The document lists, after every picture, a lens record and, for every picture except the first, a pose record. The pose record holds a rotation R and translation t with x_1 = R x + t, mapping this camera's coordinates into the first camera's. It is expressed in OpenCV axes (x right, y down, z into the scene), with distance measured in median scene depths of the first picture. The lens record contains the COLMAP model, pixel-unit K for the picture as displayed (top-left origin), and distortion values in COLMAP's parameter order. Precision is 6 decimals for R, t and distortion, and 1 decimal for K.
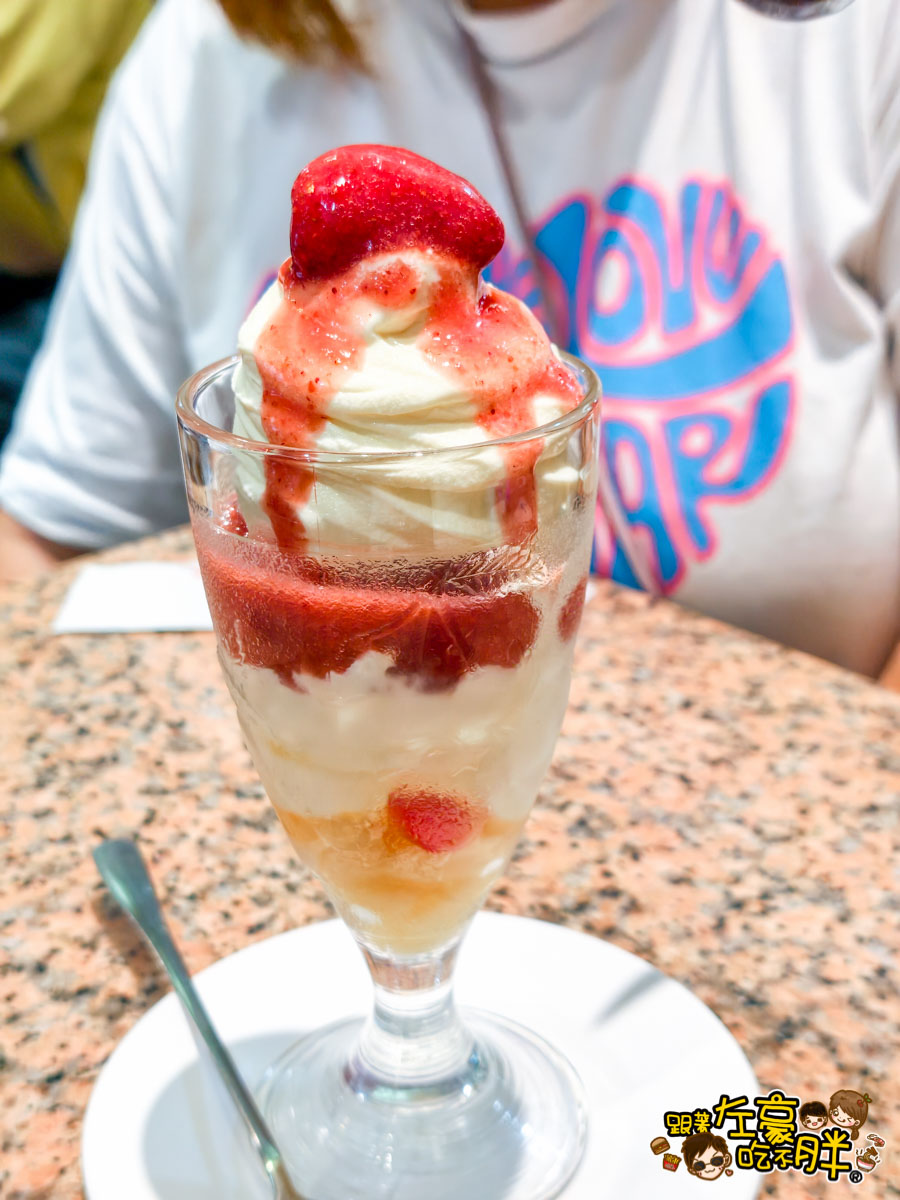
lens RADIAL K [[1688.9, 0, 443.2], [0, 1688.9, 614.4], [0, 0, 1]] dist [0.273392, -1.204172]
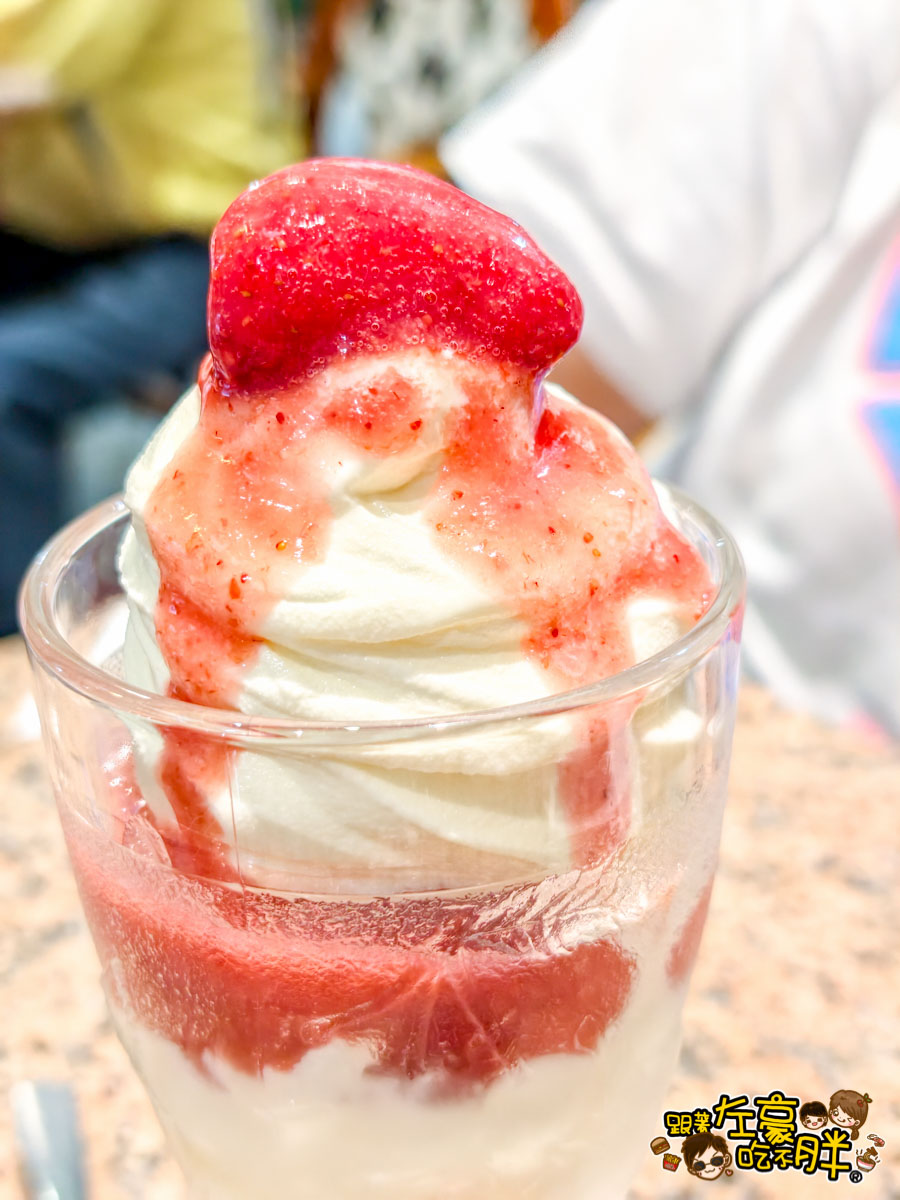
lens RADIAL K [[1703.1, 0, 450.0], [0, 1703.1, 600.0], [0, 0, 1]] dist [0.256771, -1.019476]
pose [[0.998615, 0.017537, -0.049603, 0.022342], [-0.016812, 0.999746, 0.015005, -0.138624], [0.049854, -0.014150, 0.998656, 0.429994]]
